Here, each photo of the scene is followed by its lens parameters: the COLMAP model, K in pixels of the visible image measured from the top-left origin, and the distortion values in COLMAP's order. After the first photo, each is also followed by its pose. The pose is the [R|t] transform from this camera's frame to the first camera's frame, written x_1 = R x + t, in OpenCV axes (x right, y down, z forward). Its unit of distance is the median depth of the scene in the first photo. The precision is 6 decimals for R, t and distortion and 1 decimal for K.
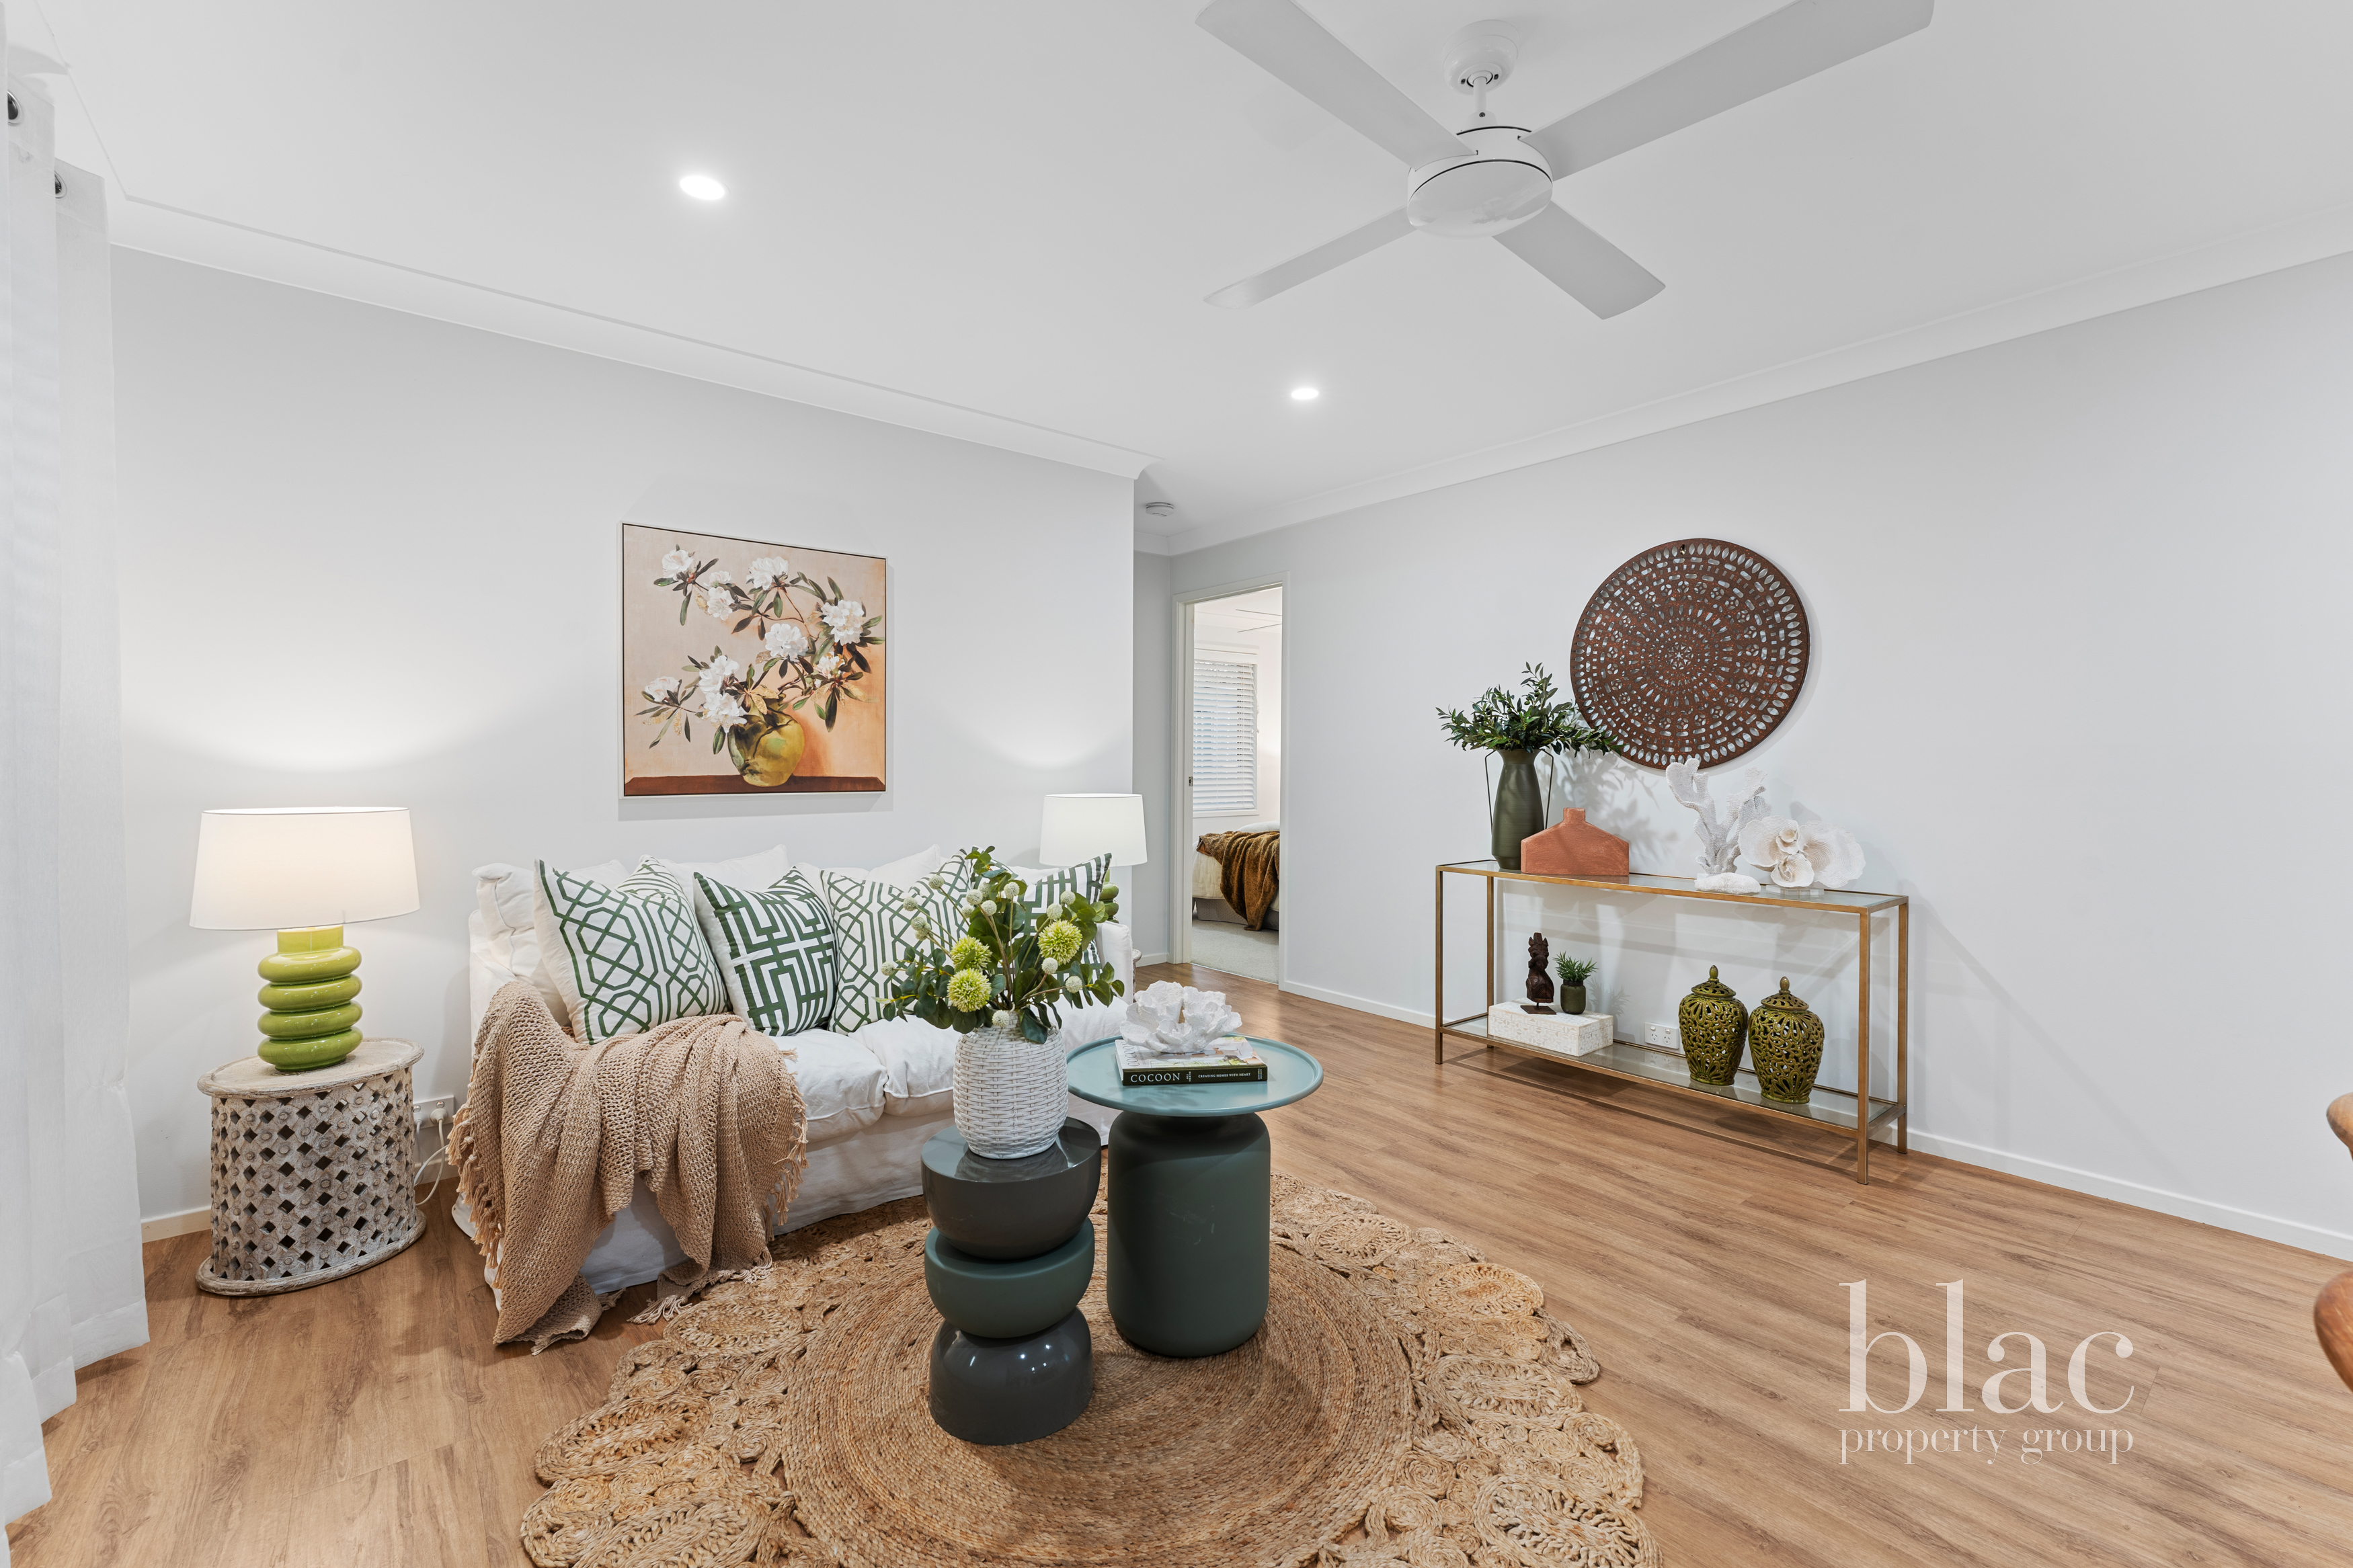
lens RADIAL K [[1015.2, 0, 1165.7], [0, 1015.2, 772.0], [0, 0, 1]] dist [0.003050, 0.000098]
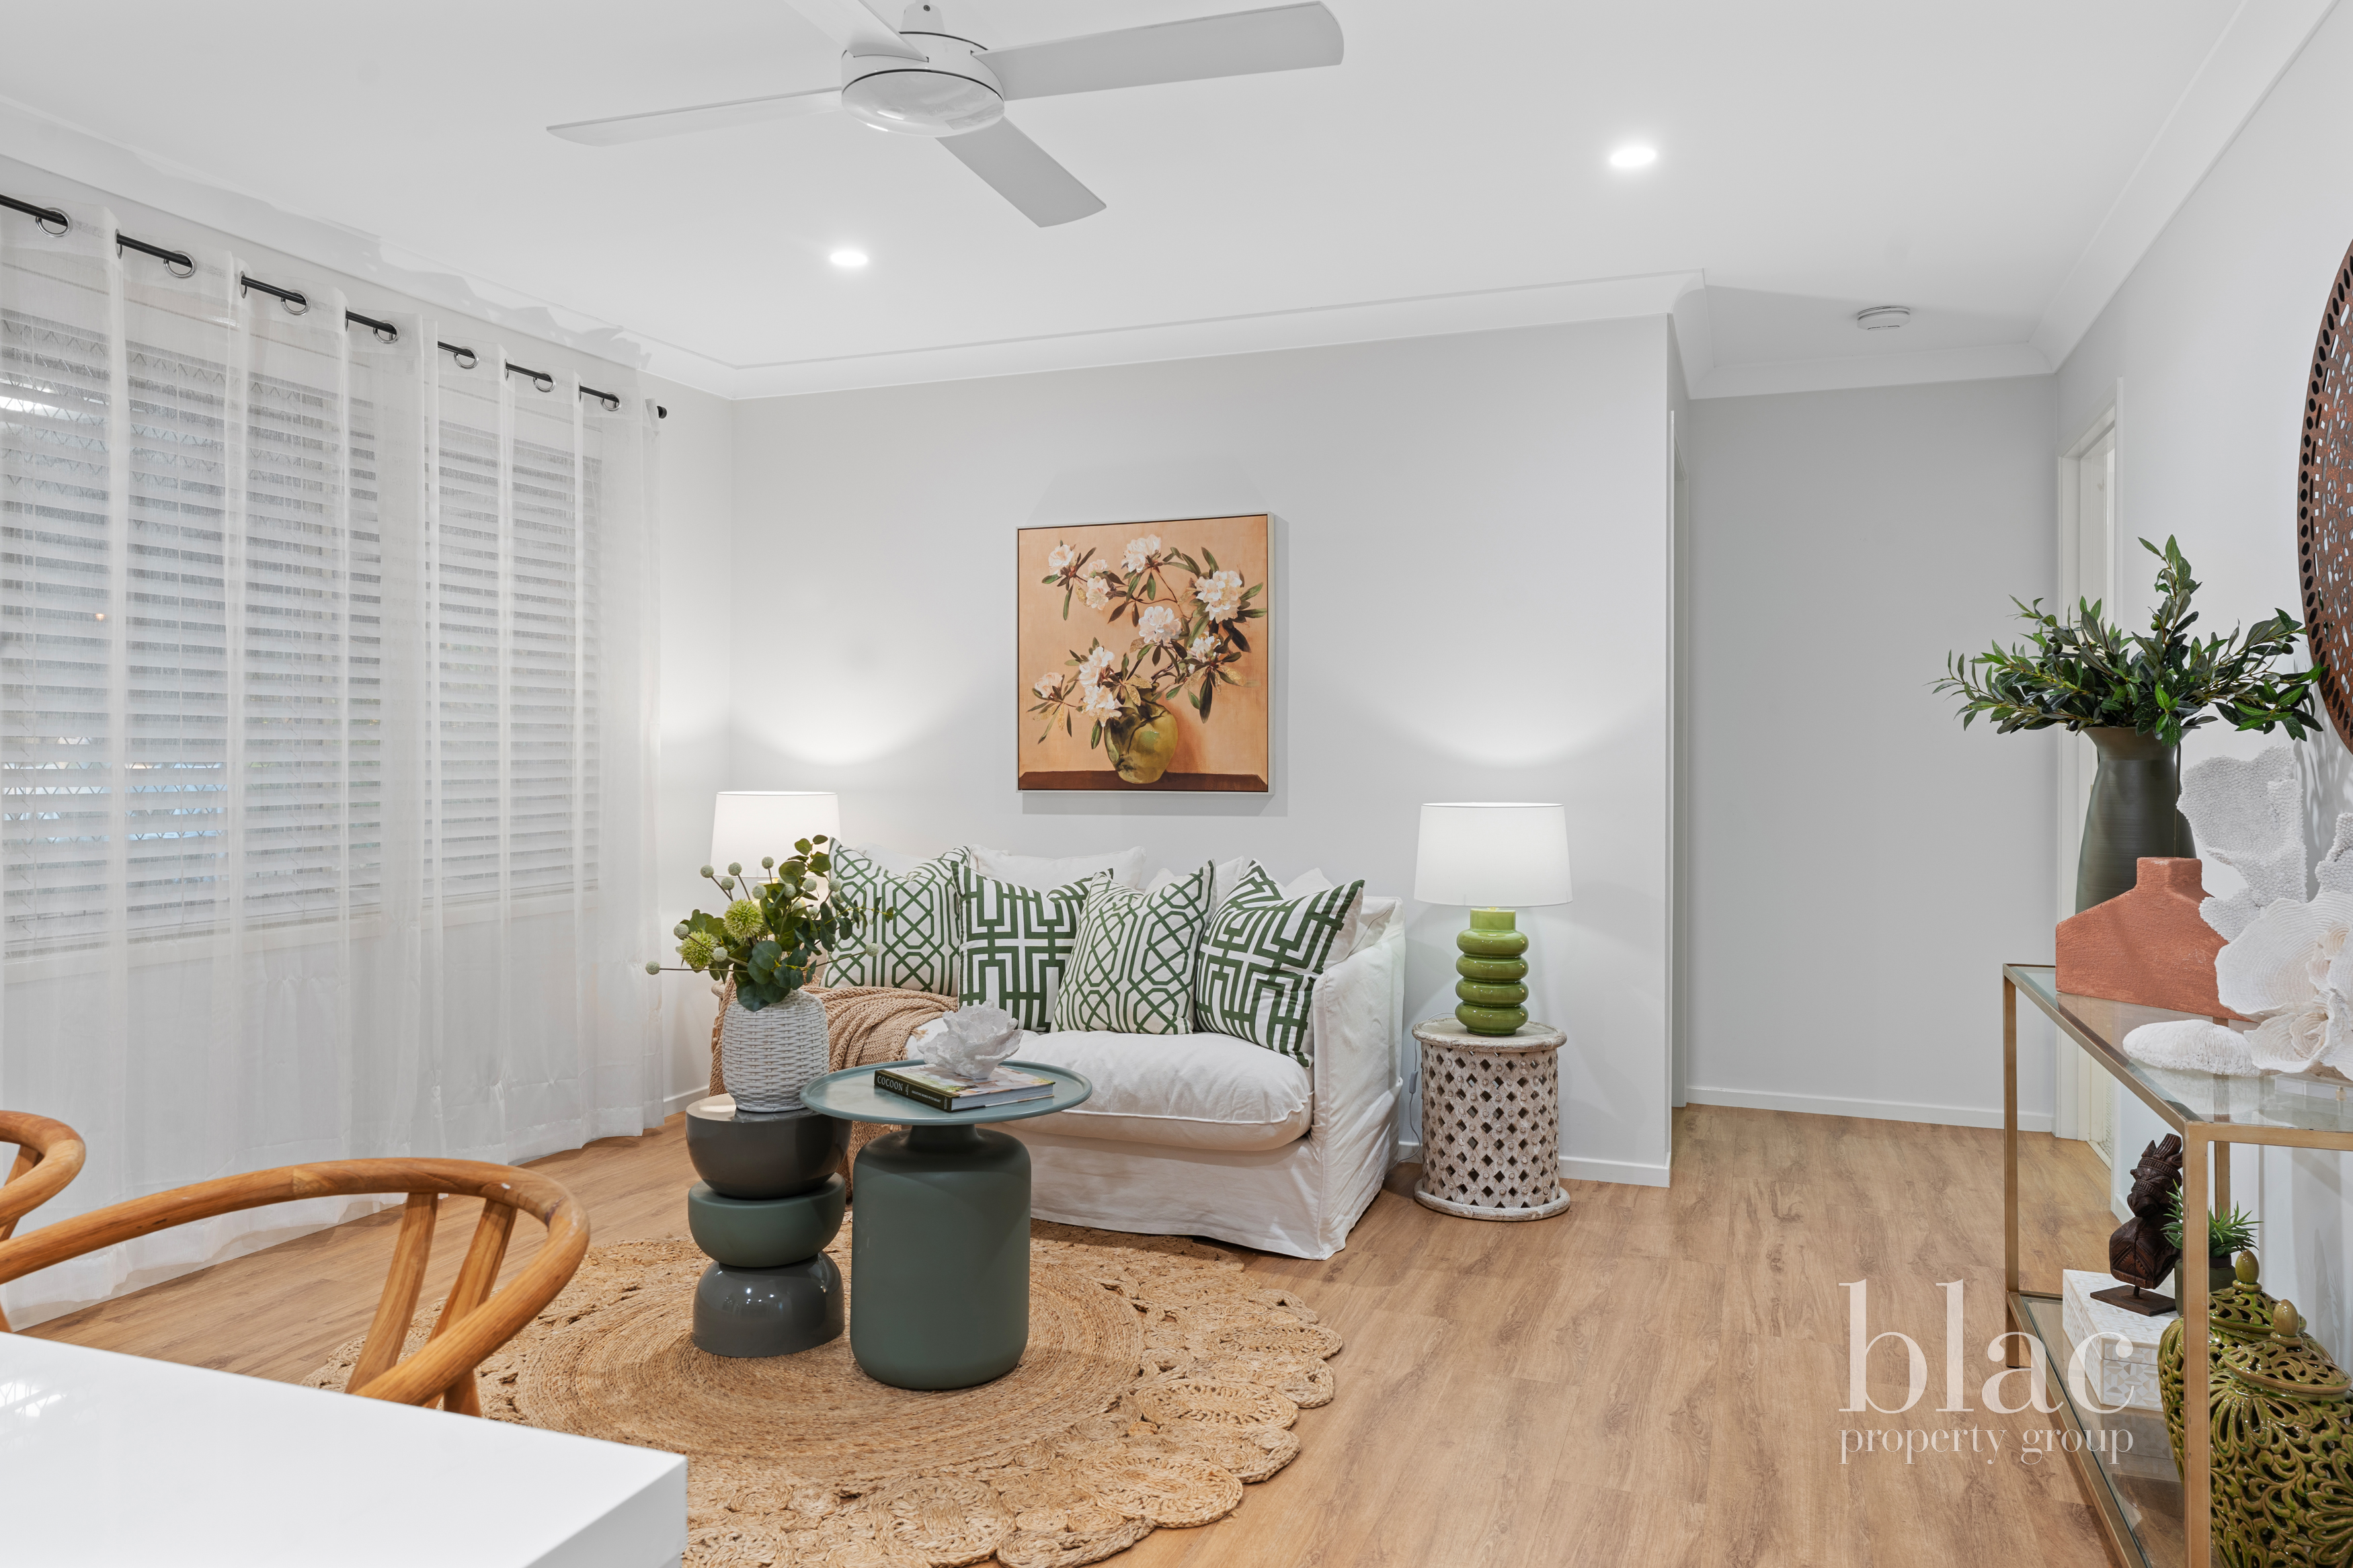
lens RADIAL K [[1578.0, 0, 1166.9], [0, 1578.0, 778.8], [0, 0, 1]] dist [0.017785, -0.000091]
pose [[0.492523, 0.013040, -0.870202, 0.878301], [-0.006117, 0.999915, 0.011522, -0.006512], [0.870278, -0.000352, 0.492561, 0.305745]]
